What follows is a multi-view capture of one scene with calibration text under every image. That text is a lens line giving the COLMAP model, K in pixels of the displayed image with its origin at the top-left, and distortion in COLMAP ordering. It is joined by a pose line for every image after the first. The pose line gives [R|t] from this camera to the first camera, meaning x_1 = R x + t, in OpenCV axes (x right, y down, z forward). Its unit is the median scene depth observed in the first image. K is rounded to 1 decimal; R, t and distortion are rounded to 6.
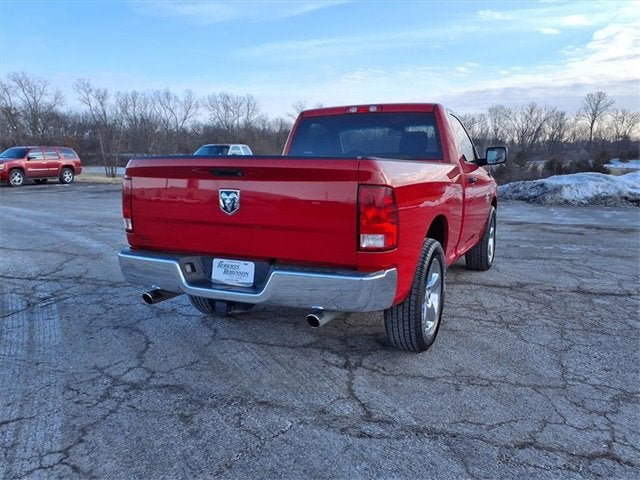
lens RADIAL K [[516.6, 0, 321.5], [0, 516.6, 240.0], [0, 0, 1]] dist [0.034995, -0.056526]
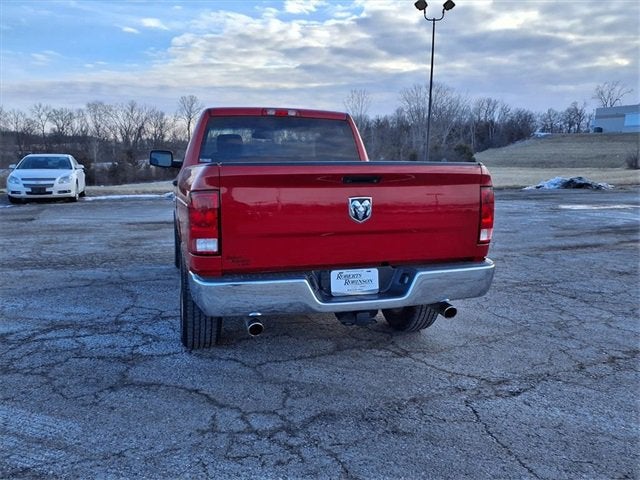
lens RADIAL K [[530.6, 0, 320.0], [0, 530.6, 240.0], [0, 0, 1]] dist [0.014257, -0.013888]
pose [[0.750911, -0.097596, 0.653152, -0.819044], [0.097979, 0.994538, 0.035965, -0.054760], [-0.653095, 0.036989, 0.756372, 0.272256]]
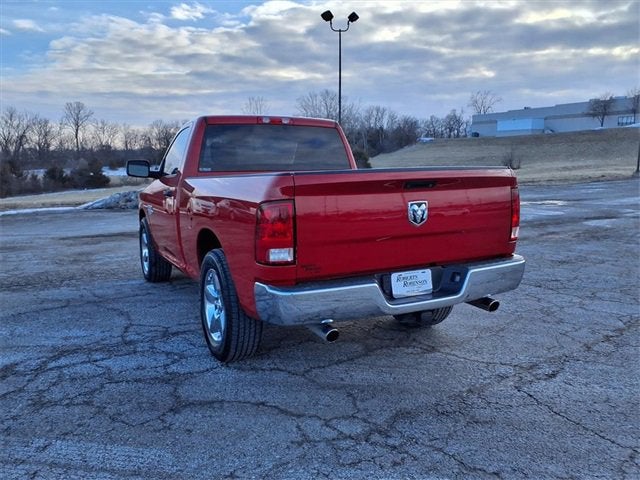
lens RADIAL K [[521.6, 0, 320.9], [0, 521.6, 241.2], [0, 0, 1]] dist [0.009121, -0.008112]
pose [[0.608088, -0.125508, 0.783886, -1.013658], [0.136812, 0.989218, 0.052253, -0.091096], [-0.781992, 0.075471, 0.618702, 0.476926]]
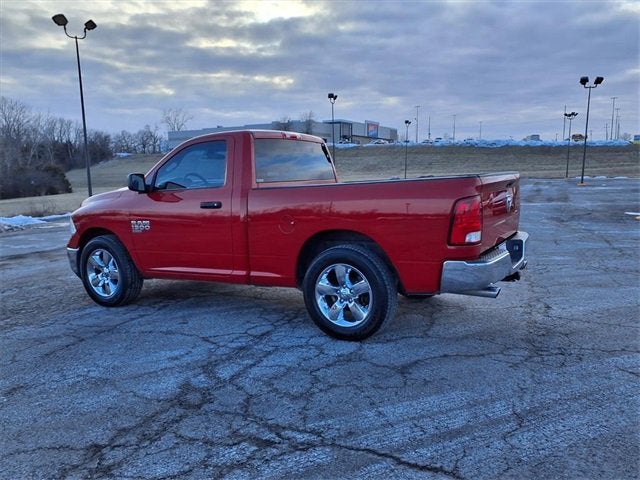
lens RADIAL K [[516.6, 0, 321.5], [0, 516.6, 240.0], [0, 0, 1]] dist [0.034995, -0.056526]
pose [[0.078819, -0.131128, 0.988227, -1.552264], [0.182782, 0.976407, 0.114981, -0.219927], [-0.979989, 0.171567, 0.100927, 1.270192]]
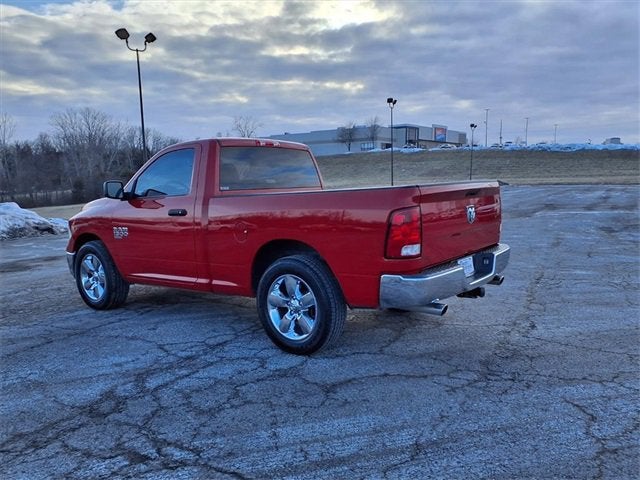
lens RADIAL K [[516.6, 0, 321.5], [0, 516.6, 240.0], [0, 0, 1]] dist [0.034995, -0.056526]
pose [[0.207359, -0.119232, 0.970972, -1.474669], [0.179525, 0.980326, 0.082041, -0.176591], [-0.961651, 0.157302, 0.224685, 0.991418]]
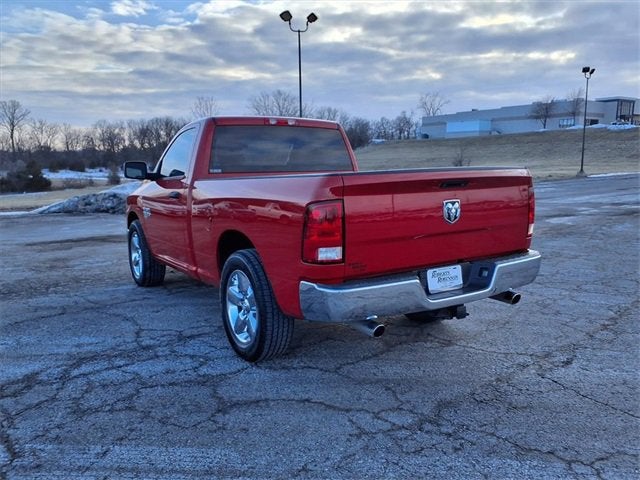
lens RADIAL K [[525.3, 0, 324.2], [0, 525.3, 244.4], [0, 0, 1]] dist [0.011830, -0.017668]
pose [[0.526978, -0.137852, 0.838625, -1.127831], [0.148814, 0.986480, 0.068644, -0.110537], [-0.836749, 0.088626, 0.540367, 0.589400]]
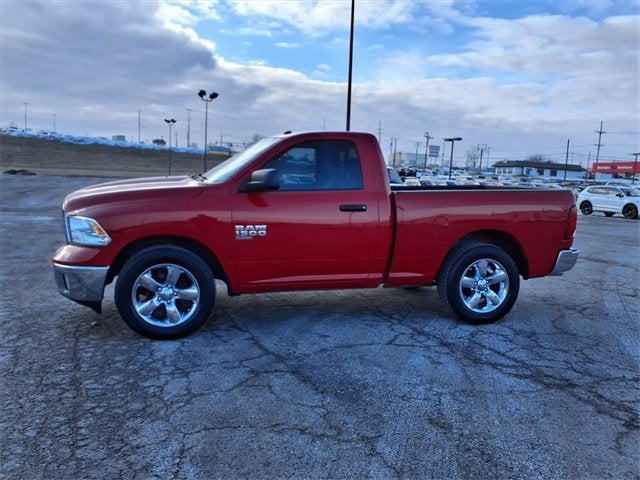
lens RADIAL K [[525.3, 0, 324.2], [0, 525.3, 244.4], [0, 0, 1]] dist [0.011830, -0.017668]
pose [[-0.650379, -0.123662, 0.749476, -1.122390], [0.081199, 0.969688, 0.230460, -0.438604], [-0.755258, 0.210743, -0.620623, 2.665902]]
